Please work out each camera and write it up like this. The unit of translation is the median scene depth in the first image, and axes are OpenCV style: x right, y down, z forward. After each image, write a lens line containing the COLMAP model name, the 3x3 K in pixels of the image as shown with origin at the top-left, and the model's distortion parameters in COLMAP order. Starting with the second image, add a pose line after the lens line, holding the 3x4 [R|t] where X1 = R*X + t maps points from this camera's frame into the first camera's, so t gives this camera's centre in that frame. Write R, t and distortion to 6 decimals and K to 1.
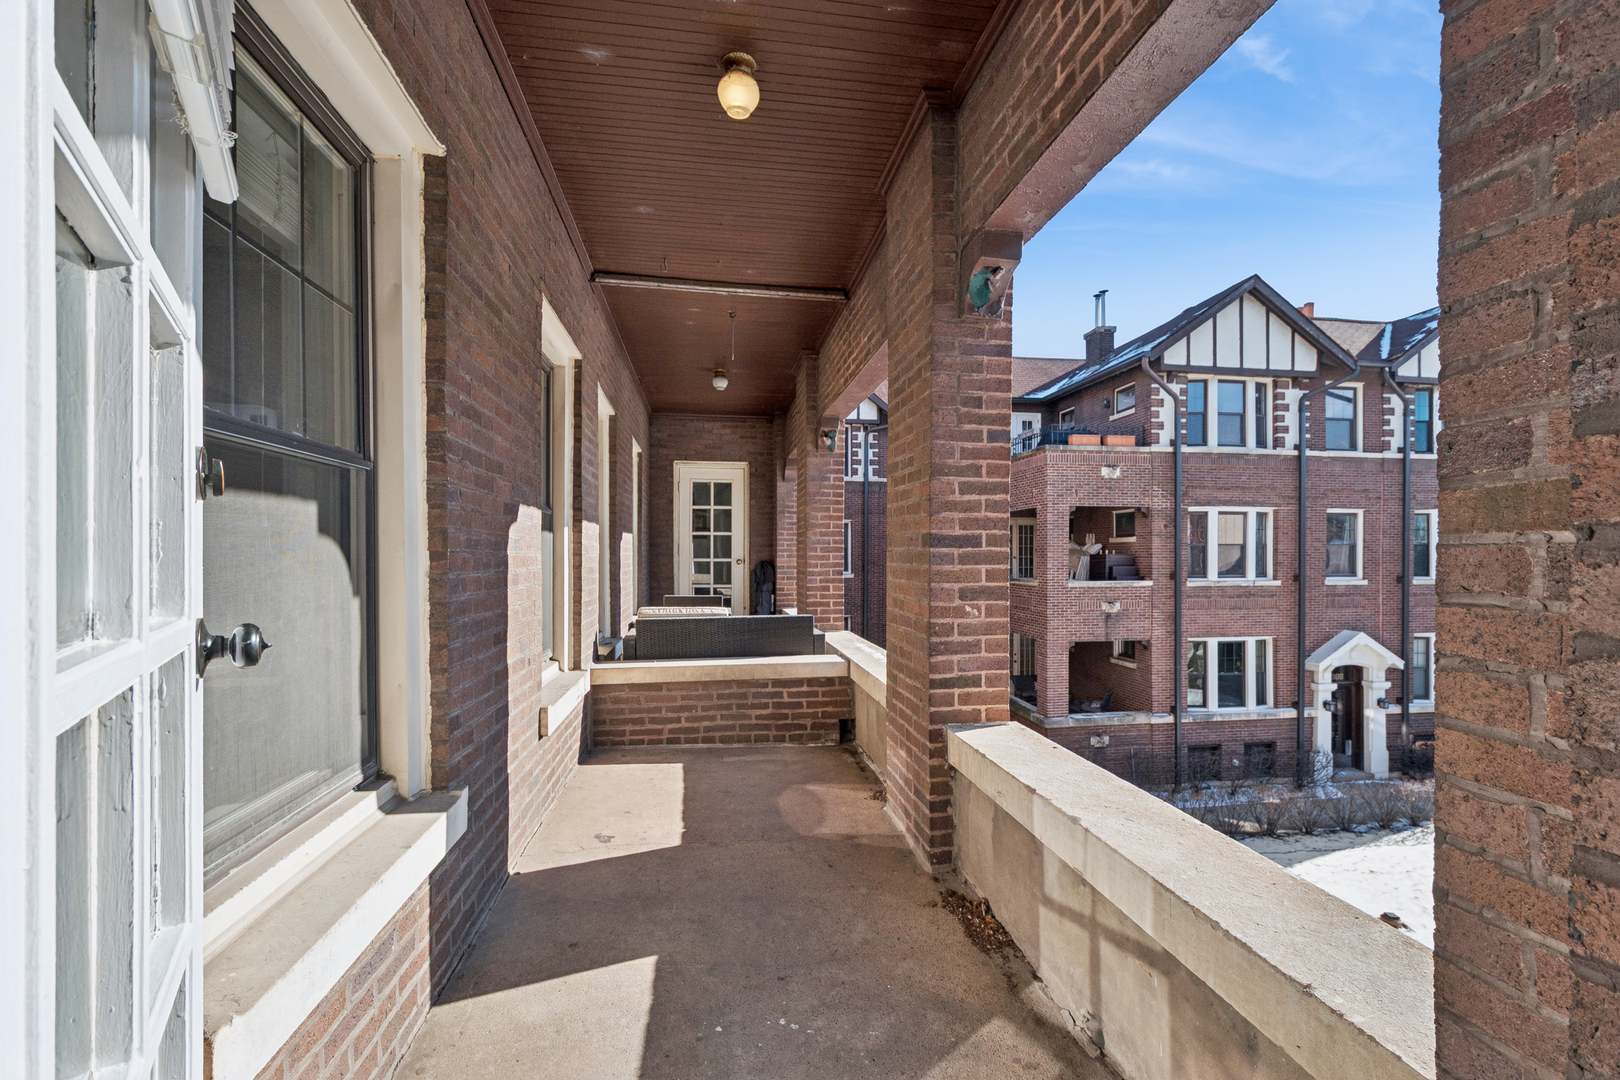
lens RADIAL K [[710.0, 0, 817.8], [0, 710.0, 547.6], [0, 0, 1]] dist [0.004161, -0.001452]
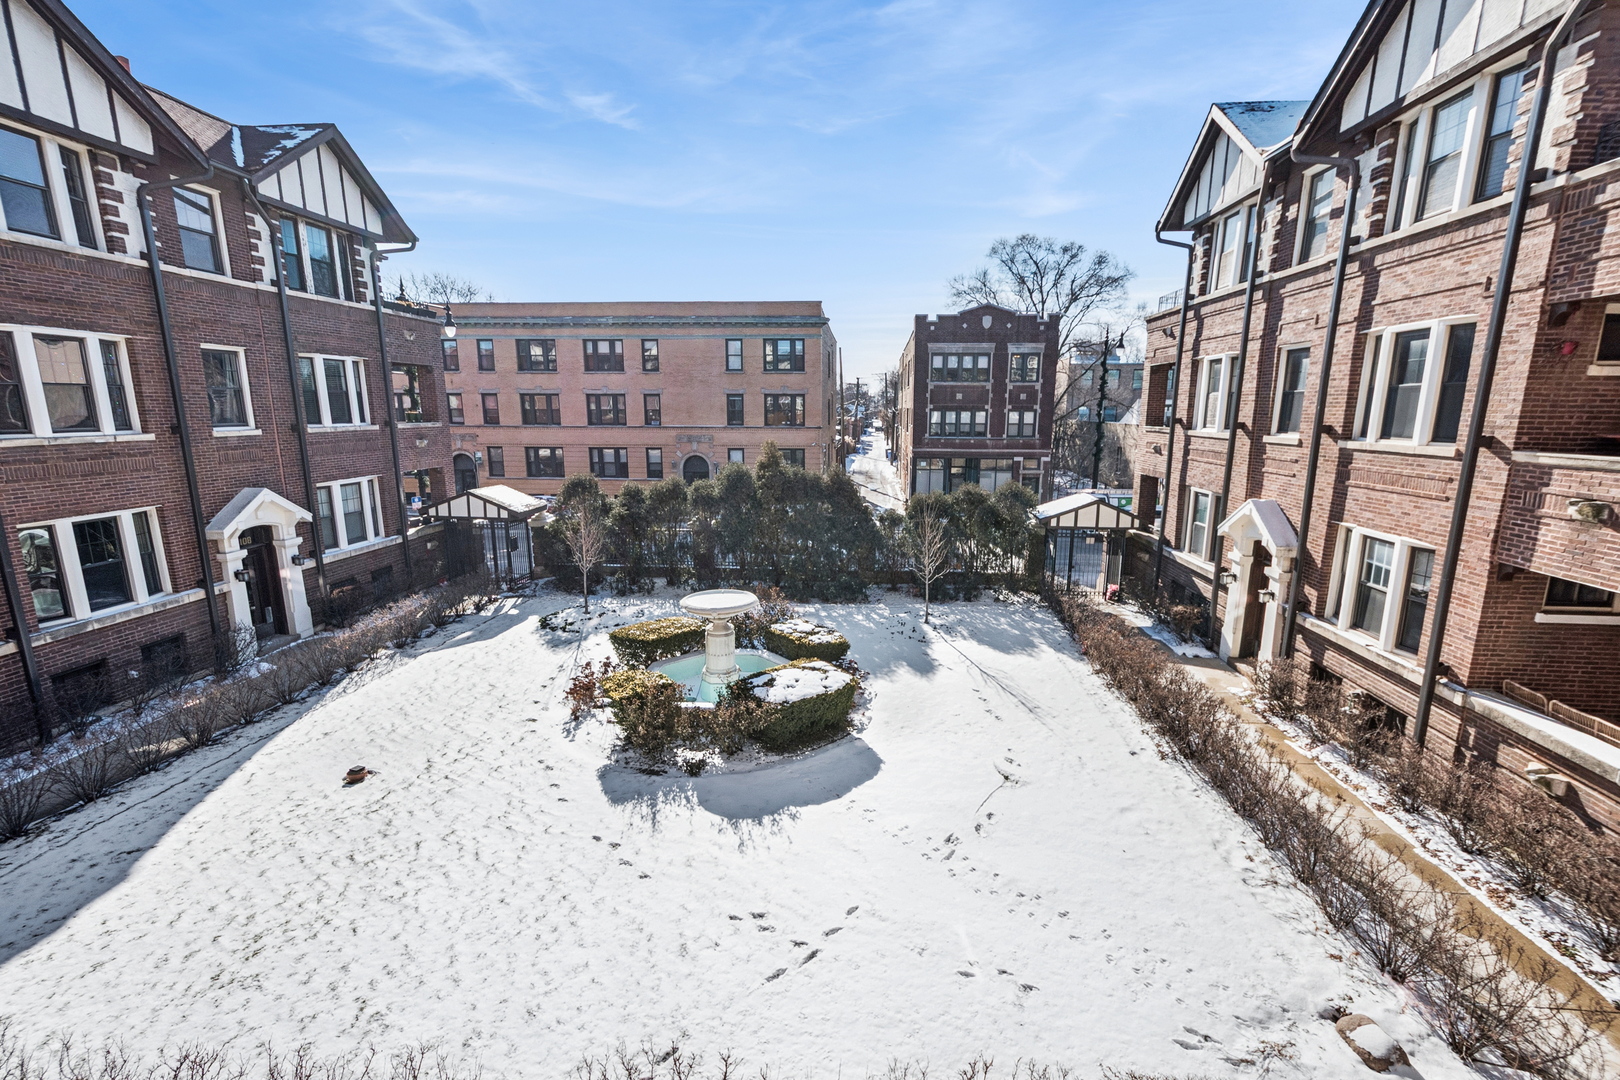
lens RADIAL K [[710.0, 0, 820.5], [0, 710.0, 555.6], [0, 0, 1]] dist [0.004161, -0.001452]
pose [[0.219172, -0.198461, 0.955289, 0.037099], [-0.010112, 0.978580, 0.205619, 0.009492], [-0.975634, -0.054726, 0.212470, 0.111028]]
